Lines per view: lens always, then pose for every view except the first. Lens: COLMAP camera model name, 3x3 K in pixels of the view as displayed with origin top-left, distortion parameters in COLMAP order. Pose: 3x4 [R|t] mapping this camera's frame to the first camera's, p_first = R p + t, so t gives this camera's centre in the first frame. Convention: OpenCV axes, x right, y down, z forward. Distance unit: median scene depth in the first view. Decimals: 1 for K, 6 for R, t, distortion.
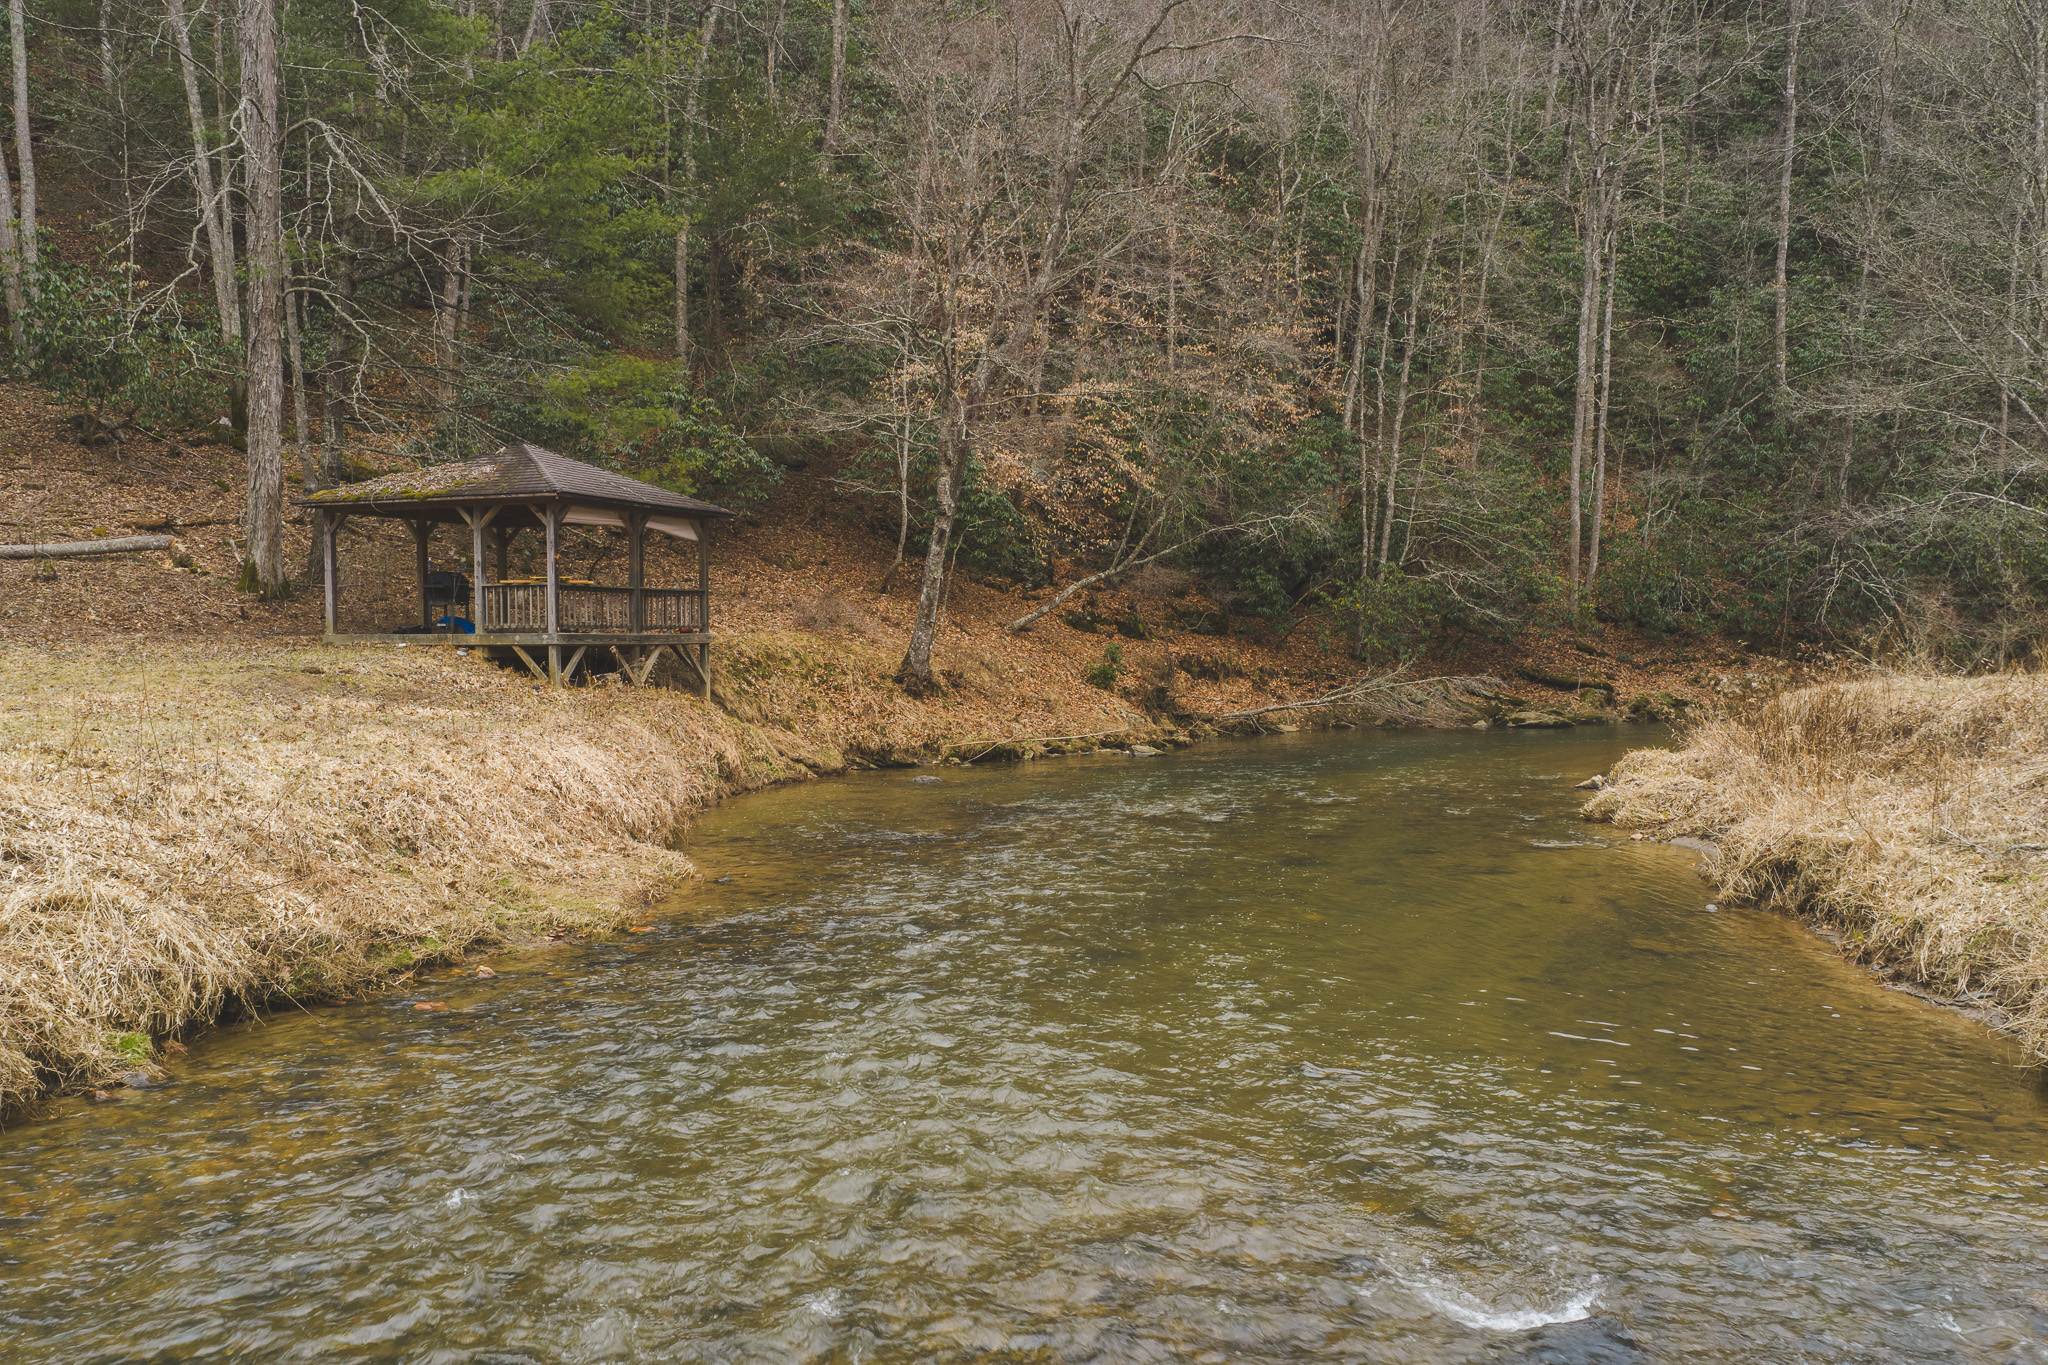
lens RADIAL K [[1683.6, 0, 1027.7], [0, 1683.6, 676.1], [0, 0, 1]] dist [0.016264, -0.025805]
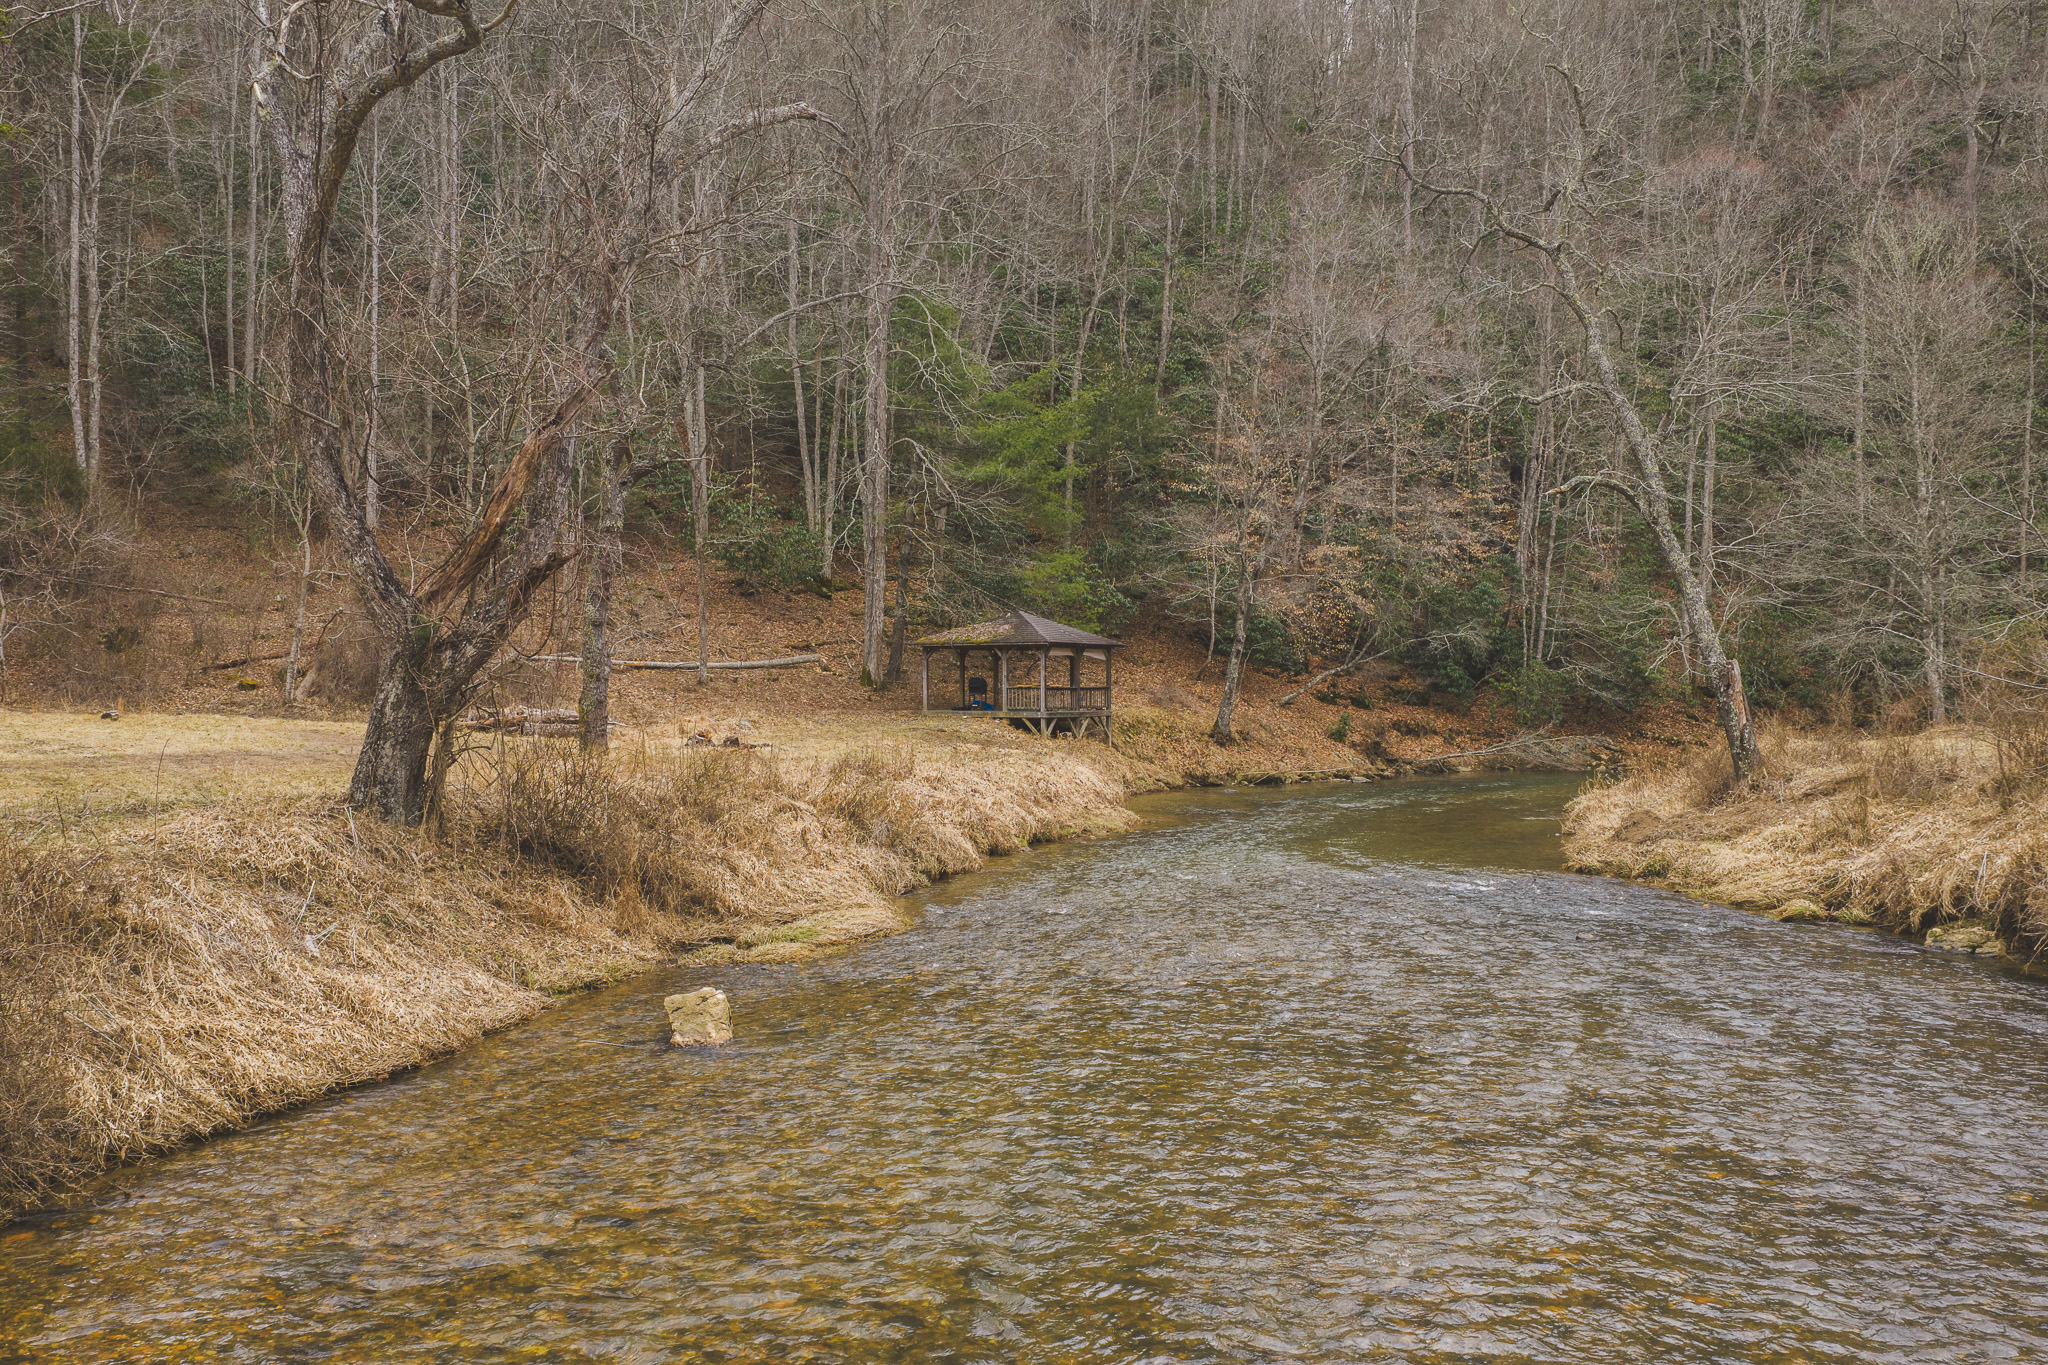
lens RADIAL K [[1683.6, 0, 1027.7], [0, 1683.6, 676.1], [0, 0, 1]] dist [0.016264, -0.025805]
pose [[0.986430, 0.004252, -0.164124, 0.017710], [-0.008817, 0.999594, -0.027093, -0.009419], [0.163943, 0.028172, 0.986068, -0.656372]]
